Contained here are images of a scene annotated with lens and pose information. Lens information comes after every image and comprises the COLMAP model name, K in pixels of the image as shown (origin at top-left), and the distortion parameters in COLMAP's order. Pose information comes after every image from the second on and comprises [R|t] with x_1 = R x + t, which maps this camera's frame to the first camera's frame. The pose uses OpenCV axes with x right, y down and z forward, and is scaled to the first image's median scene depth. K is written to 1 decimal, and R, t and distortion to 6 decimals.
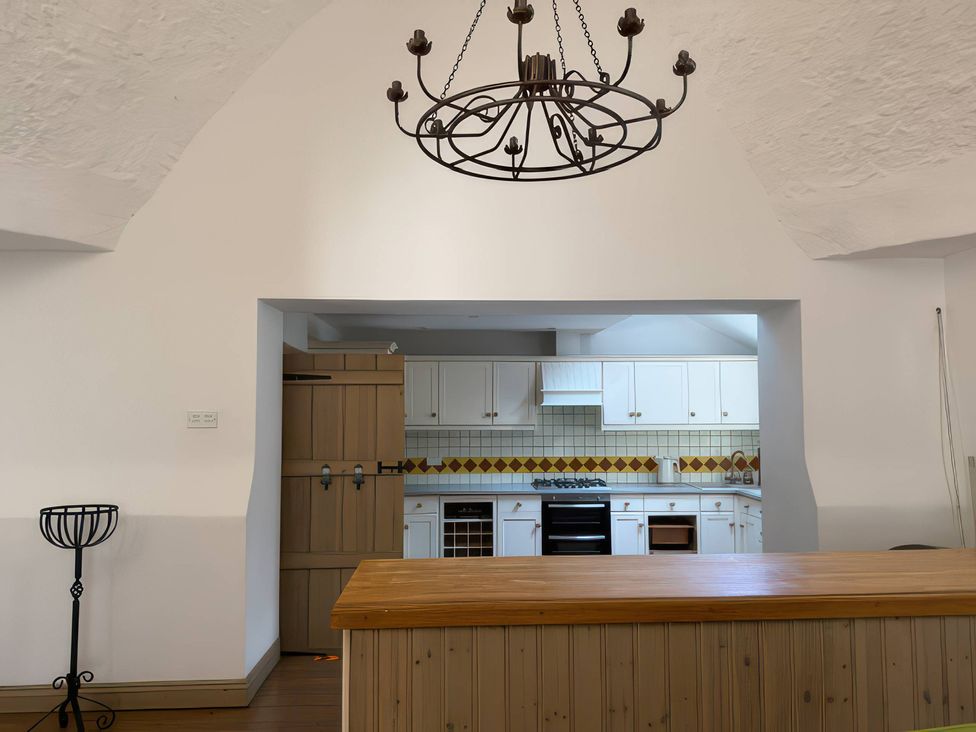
lens RADIAL K [[689.1, 0, 488.8], [0, 689.1, 374.0], [0, 0, 1]] dist [0.032564, -0.063911]
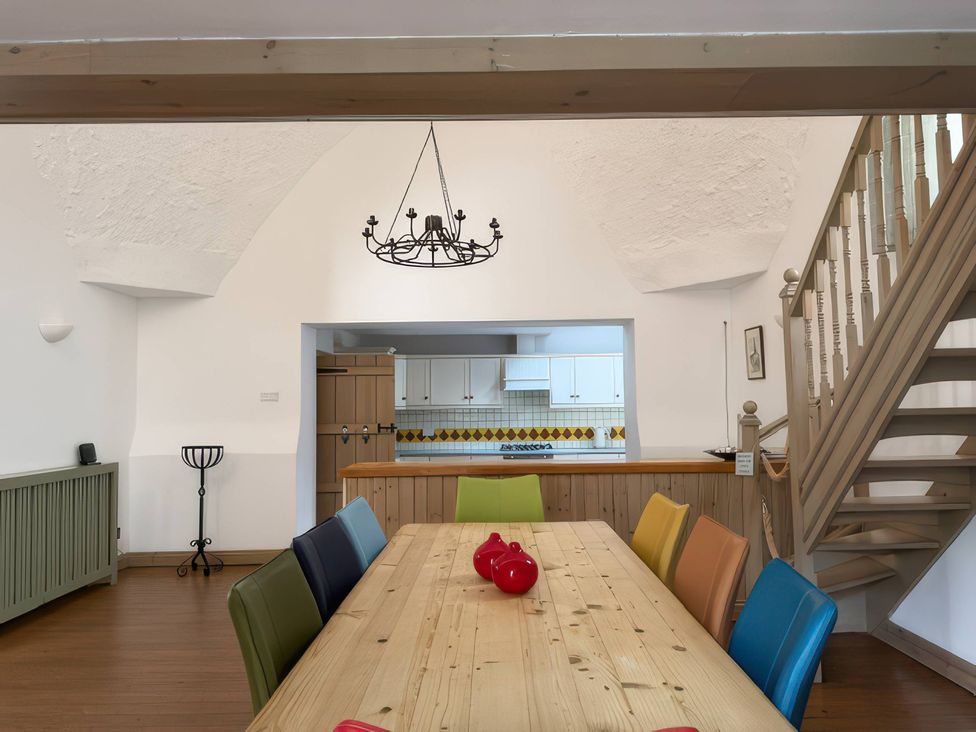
lens RADIAL K [[689.1, 0, 488.8], [0, 689.1, 374.0], [0, 0, 1]] dist [0.032564, -0.063911]
pose [[0.998805, -0.012024, -0.047379, 0.159454], [0.012339, 0.999904, 0.006362, 0.006668], [0.047298, -0.006939, 0.998857, -0.523691]]
